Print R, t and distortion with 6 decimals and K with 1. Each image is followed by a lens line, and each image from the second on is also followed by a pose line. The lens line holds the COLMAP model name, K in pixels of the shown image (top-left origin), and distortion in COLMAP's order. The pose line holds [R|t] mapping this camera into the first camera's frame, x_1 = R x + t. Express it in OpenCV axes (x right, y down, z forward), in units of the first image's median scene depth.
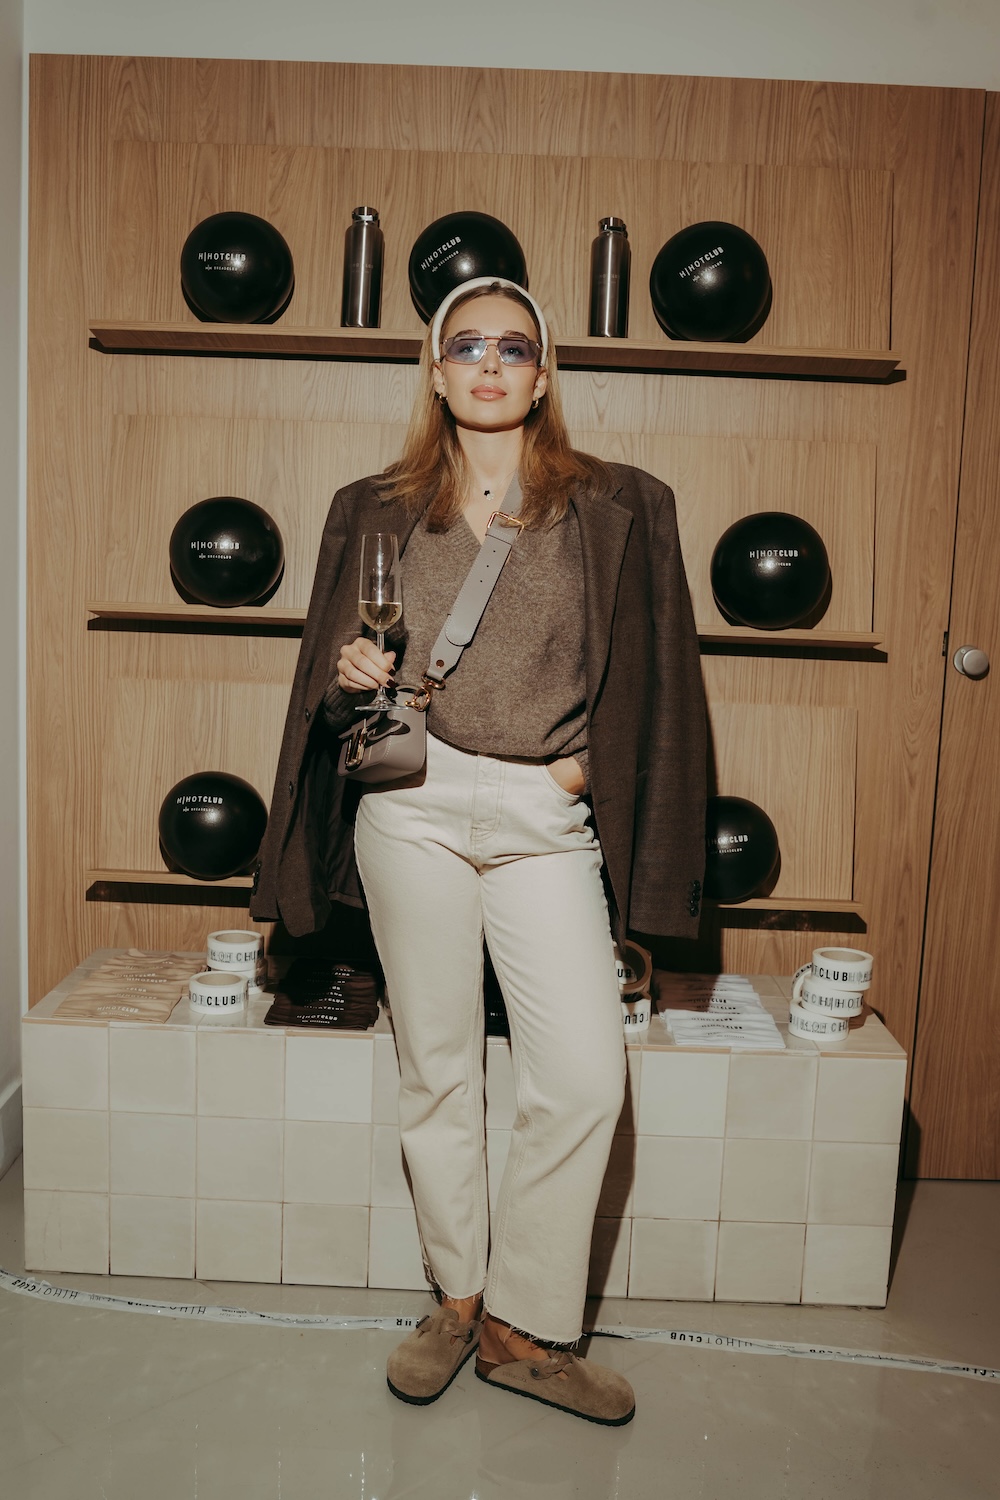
lens RADIAL K [[1424.9, 0, 500.0], [0, 1424.9, 750.0], [0, 0, 1]] dist [-0.038743, 0.018295]
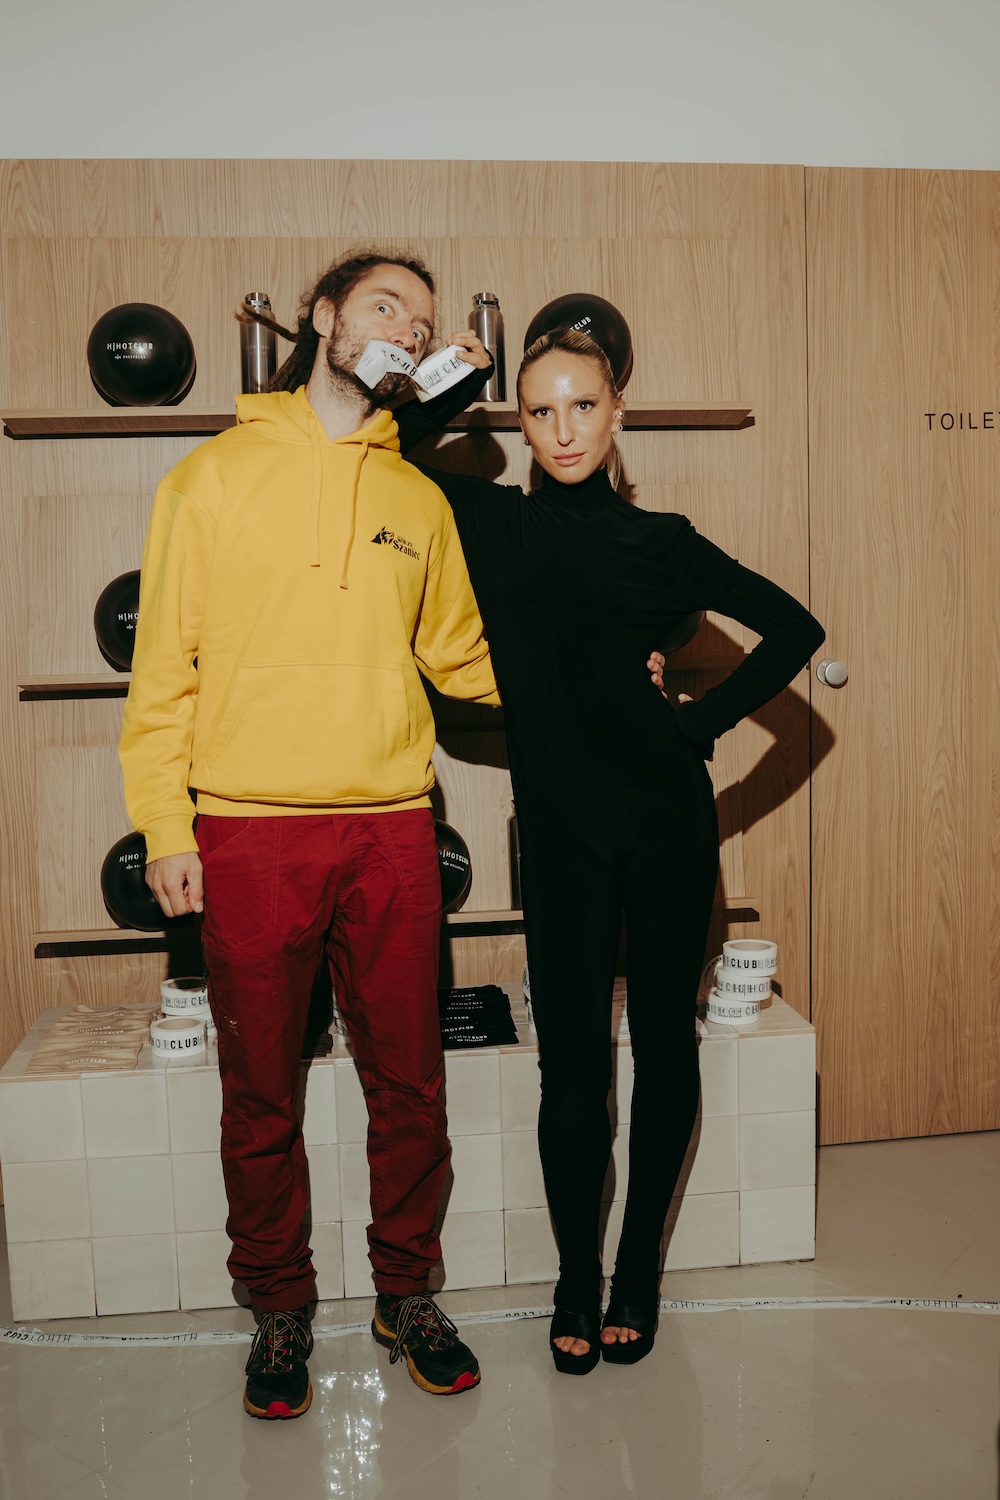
lens RADIAL K [[1424.9, 0, 500.0], [0, 1424.9, 750.0], [0, 0, 1]] dist [-0.038743, 0.018295]
pose [[0.989838, -0.078231, 0.118748, -0.065515], [0.081053, 0.996526, -0.019120, -0.002050], [-0.116840, 0.028551, 0.992740, -0.077029]]
